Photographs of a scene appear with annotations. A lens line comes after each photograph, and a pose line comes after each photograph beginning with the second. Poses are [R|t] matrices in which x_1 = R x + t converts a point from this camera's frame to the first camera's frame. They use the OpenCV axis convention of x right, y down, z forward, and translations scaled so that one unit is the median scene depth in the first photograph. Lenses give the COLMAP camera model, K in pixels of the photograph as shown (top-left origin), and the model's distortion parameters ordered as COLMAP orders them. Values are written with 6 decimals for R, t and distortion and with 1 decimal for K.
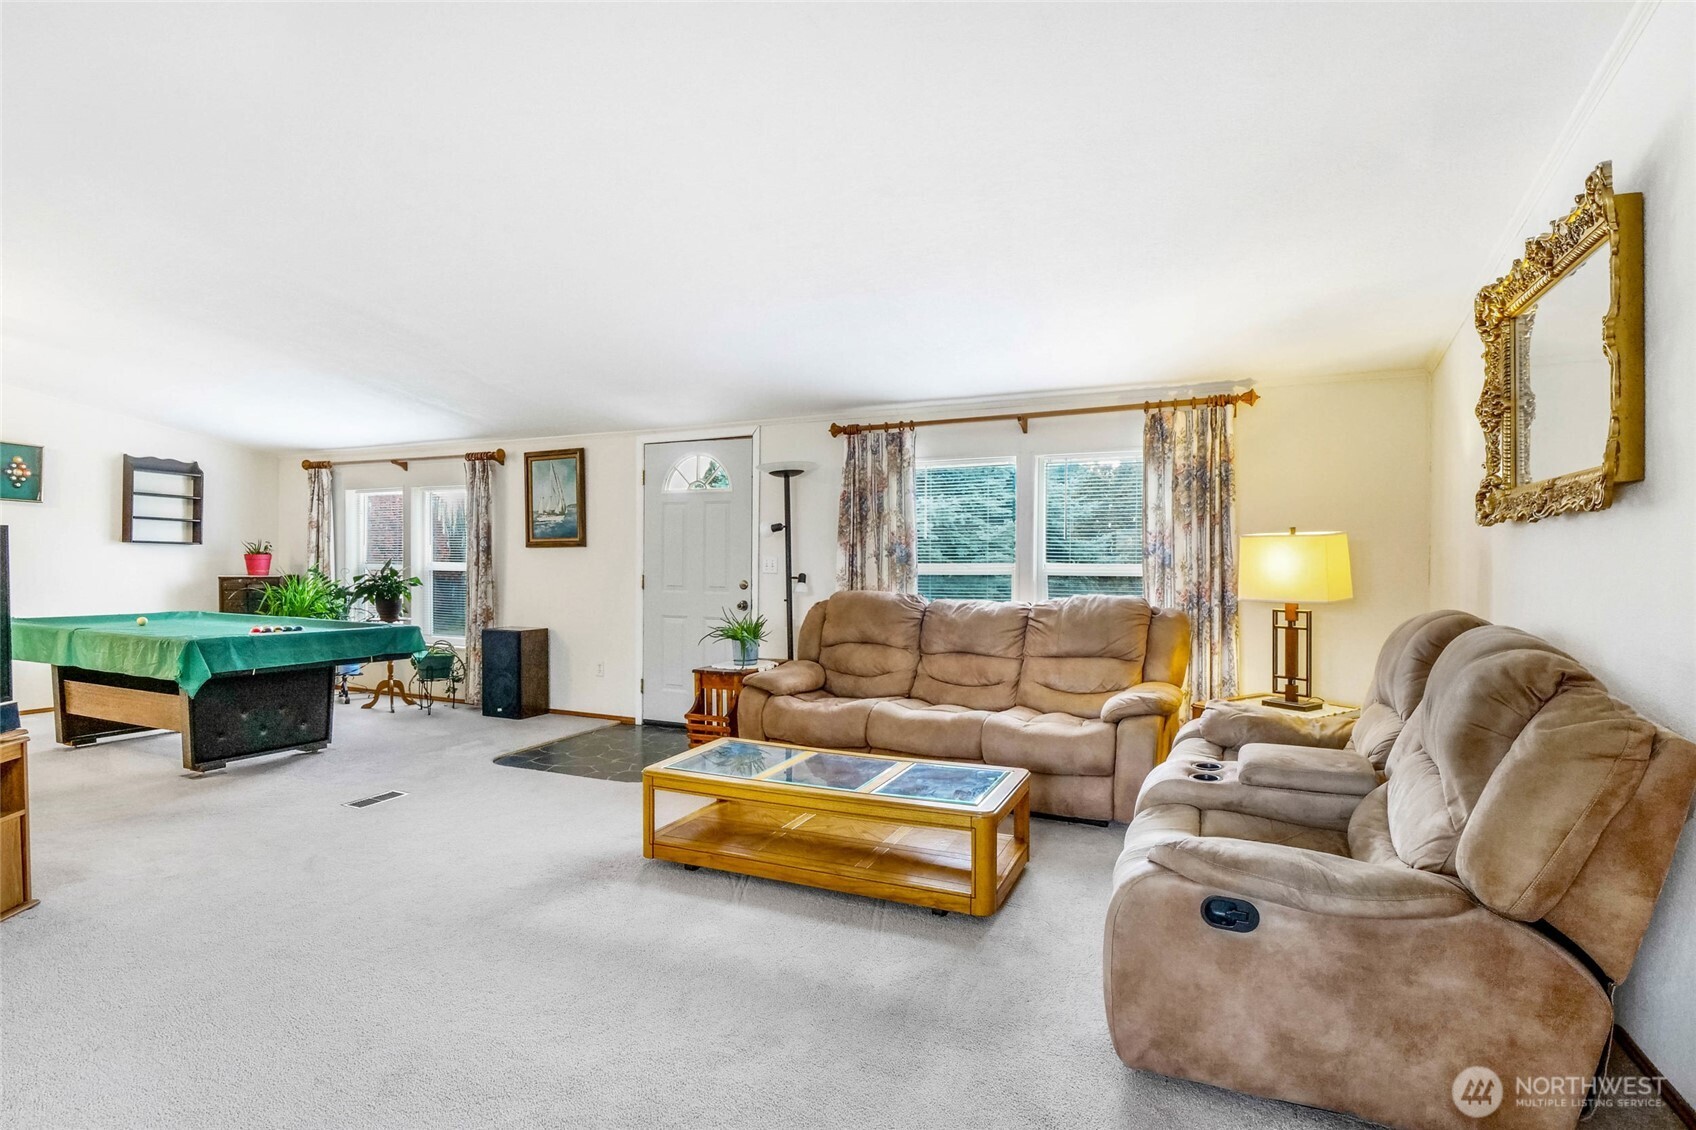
lens RADIAL K [[825.4, 0, 854.4], [0, 825.4, 533.9], [0, 0, 1]] dist [-0.014848, 0.000458]
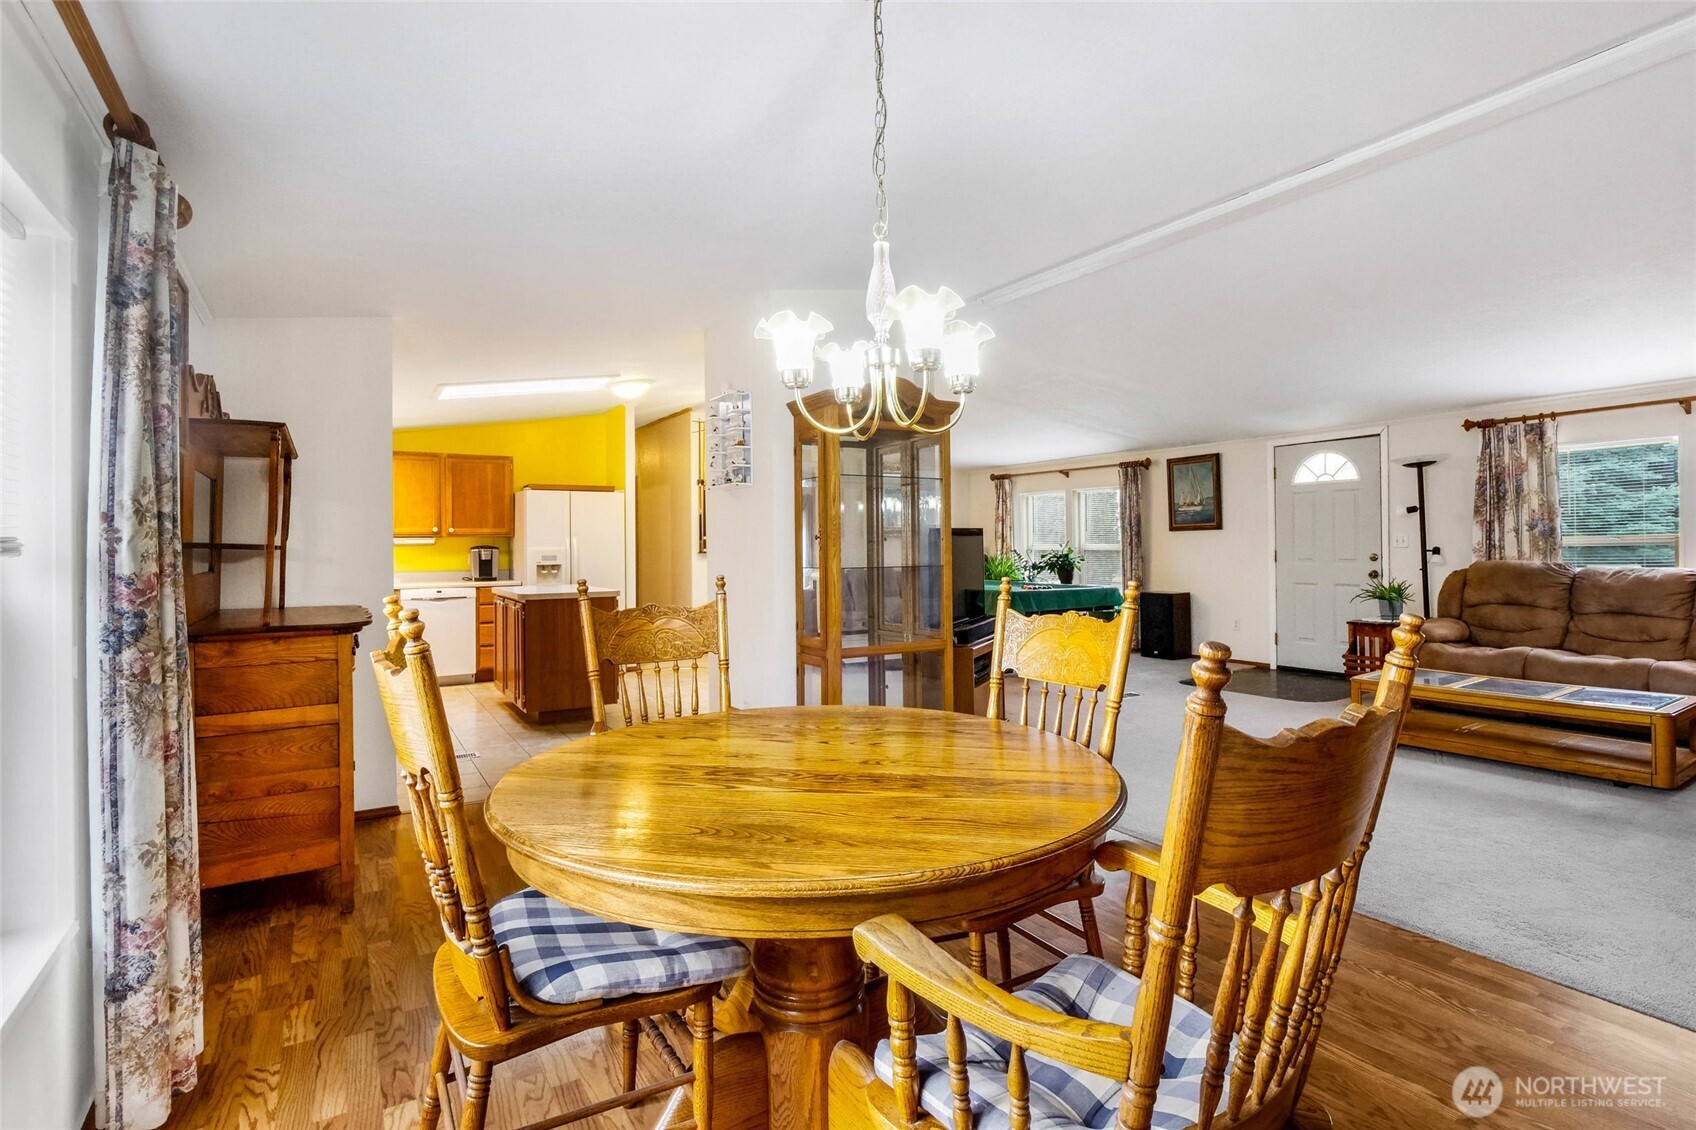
lens RADIAL K [[825.4, 0, 854.4], [0, 825.4, 533.9], [0, 0, 1]] dist [-0.014848, 0.000458]
pose [[0.834212, -0.024985, -0.550878, -0.115807], [0.038177, 0.999193, 0.012495, -0.018475], [0.550121, -0.031455, 0.834492, -0.469766]]
